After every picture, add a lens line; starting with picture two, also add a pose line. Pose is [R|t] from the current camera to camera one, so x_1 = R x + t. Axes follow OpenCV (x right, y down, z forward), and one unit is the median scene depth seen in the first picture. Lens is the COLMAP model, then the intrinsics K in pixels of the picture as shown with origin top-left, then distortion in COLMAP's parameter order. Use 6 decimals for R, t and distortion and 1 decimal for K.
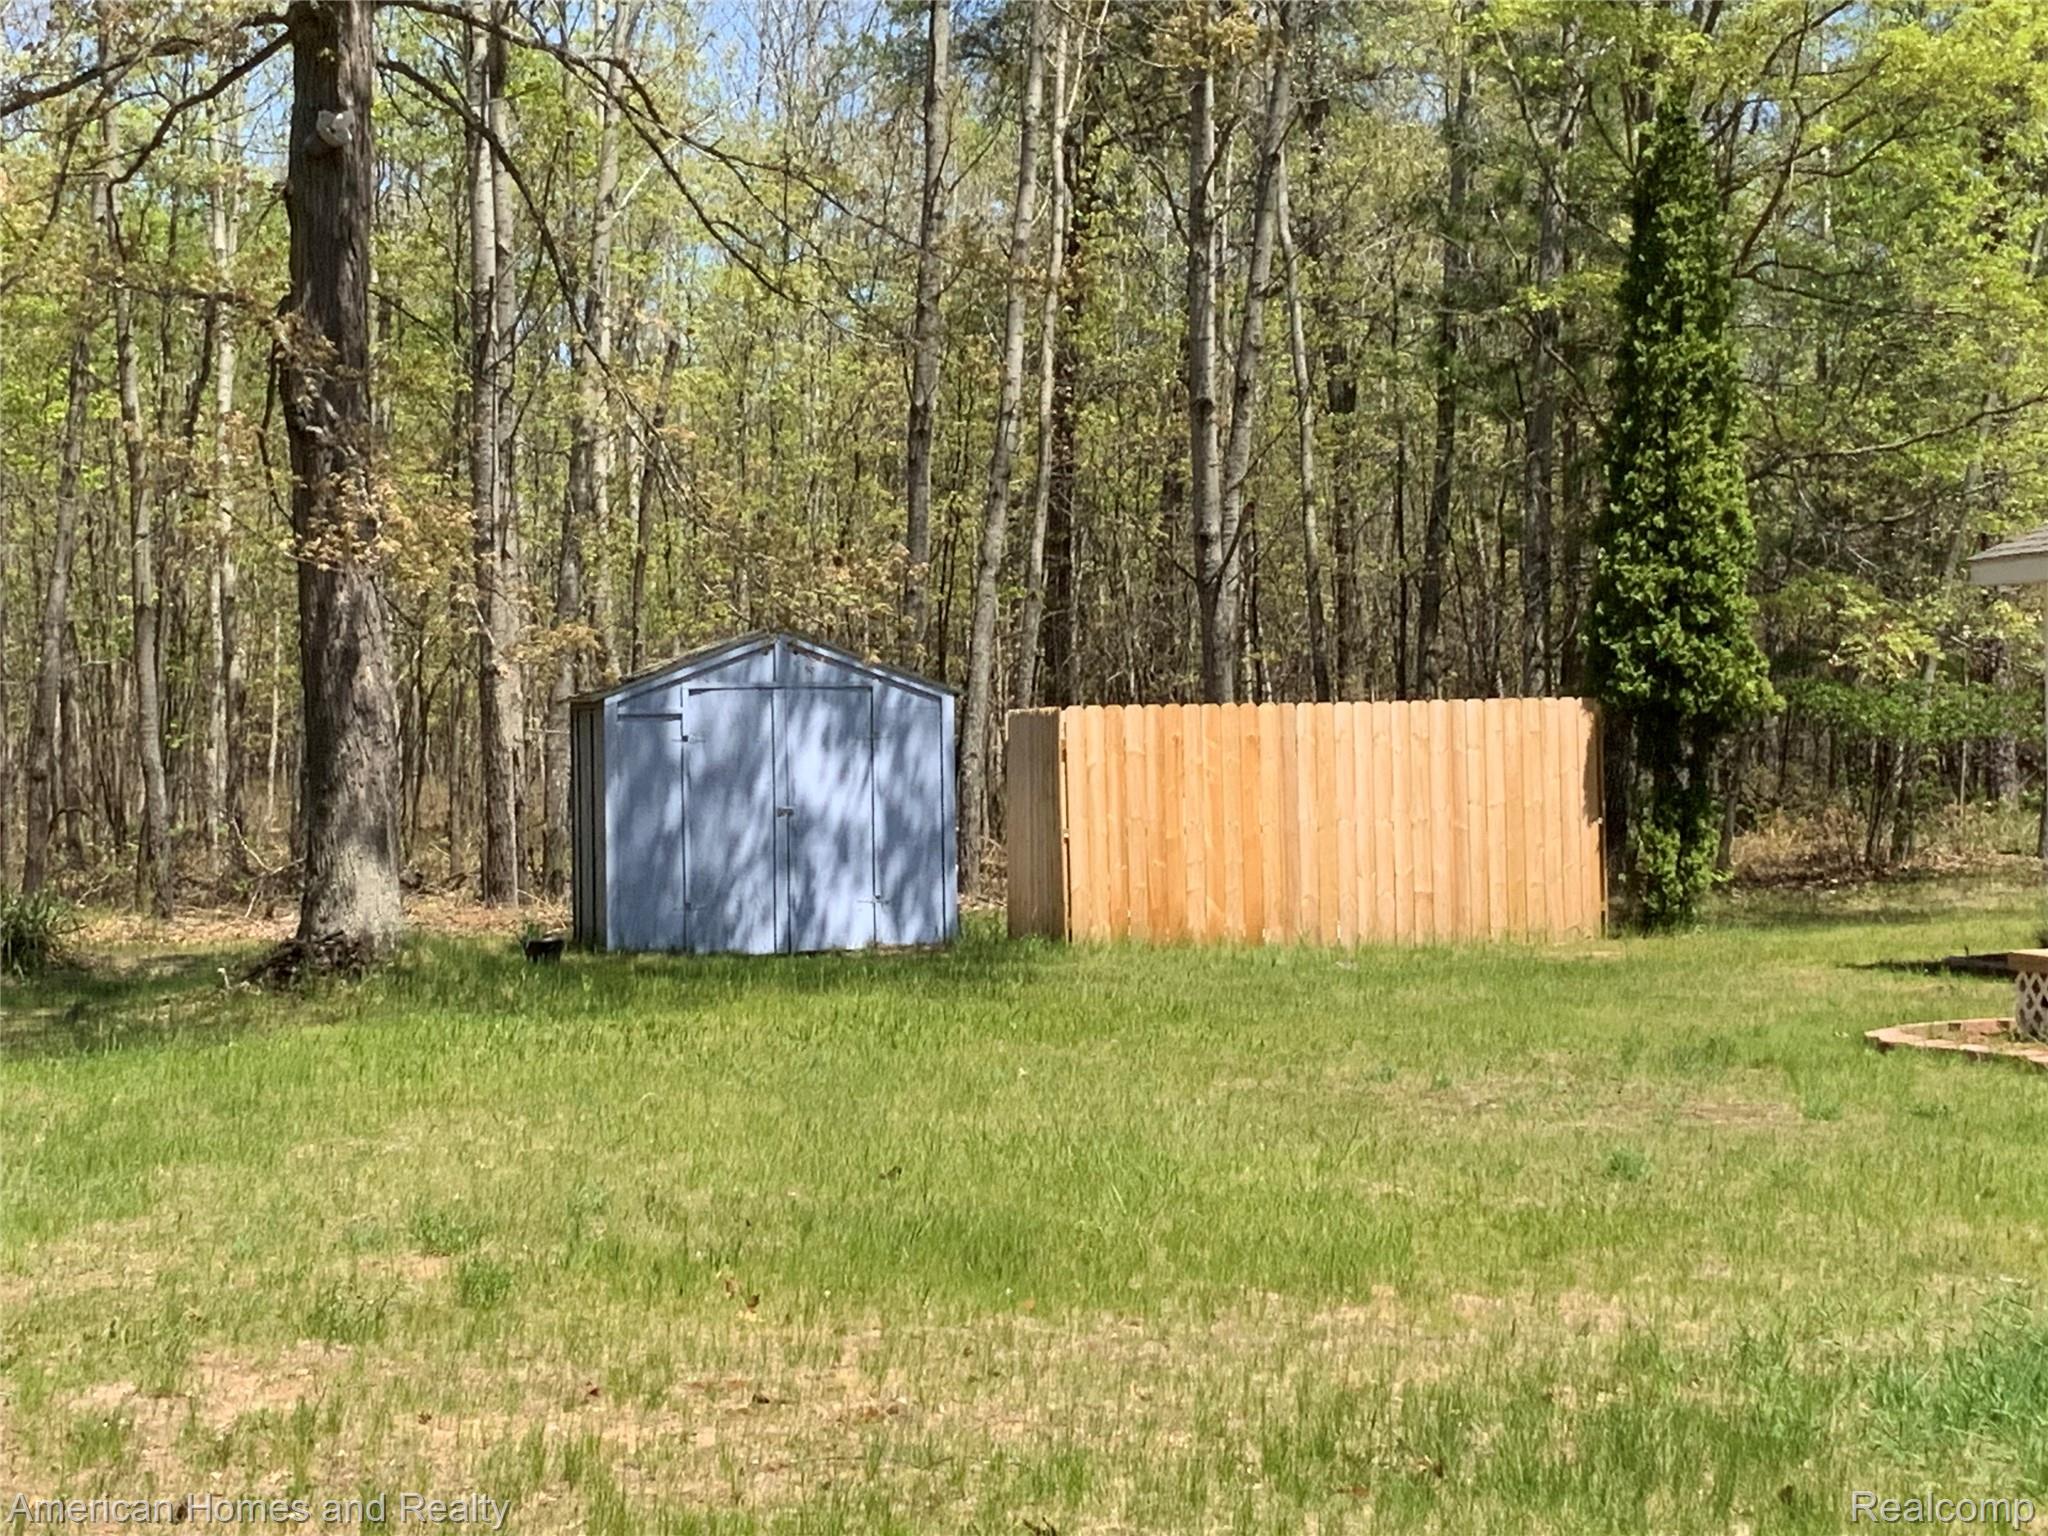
lens RADIAL K [[4059.2, 0, 1024.0], [0, 4059.2, 768.0], [0, 0, 1]] dist [0.061027, 0.452048]
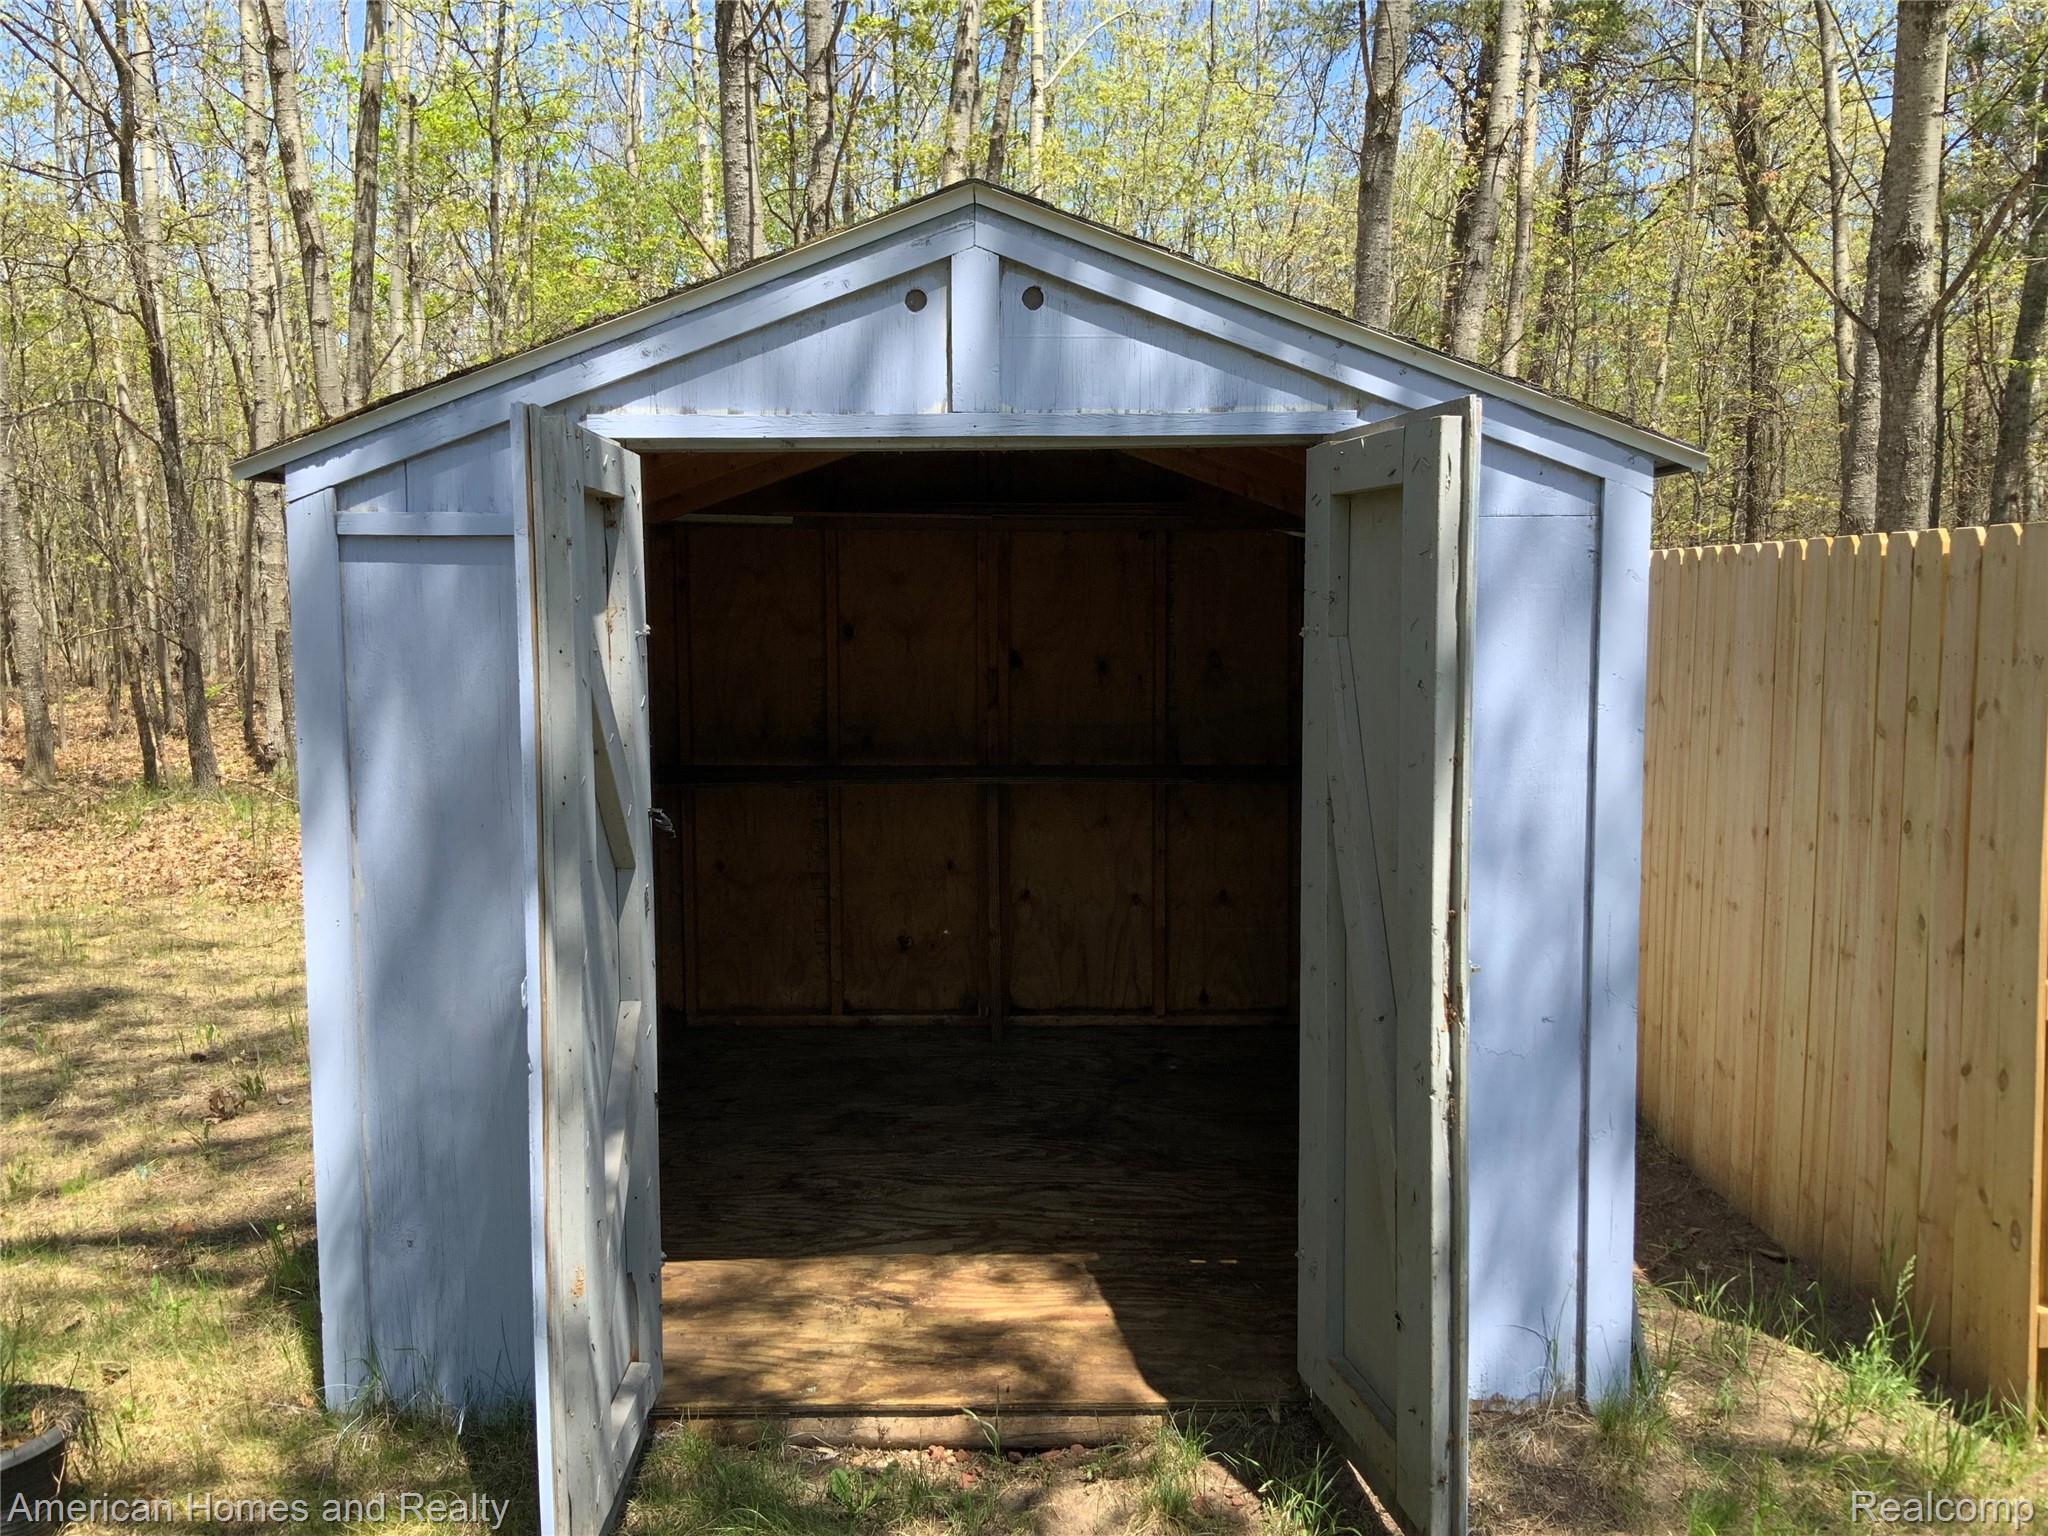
lens RADIAL K [[1704.5, 0, 1024.0], [0, 1704.5, 768.0], [0, 0, 1]] dist [0.070923, -0.139584]
pose [[0.982819, 0.023257, -0.183103, -0.036520], [-0.005406, 0.995231, 0.097395, -0.009331], [0.184495, -0.094732, 0.978257, 0.882459]]
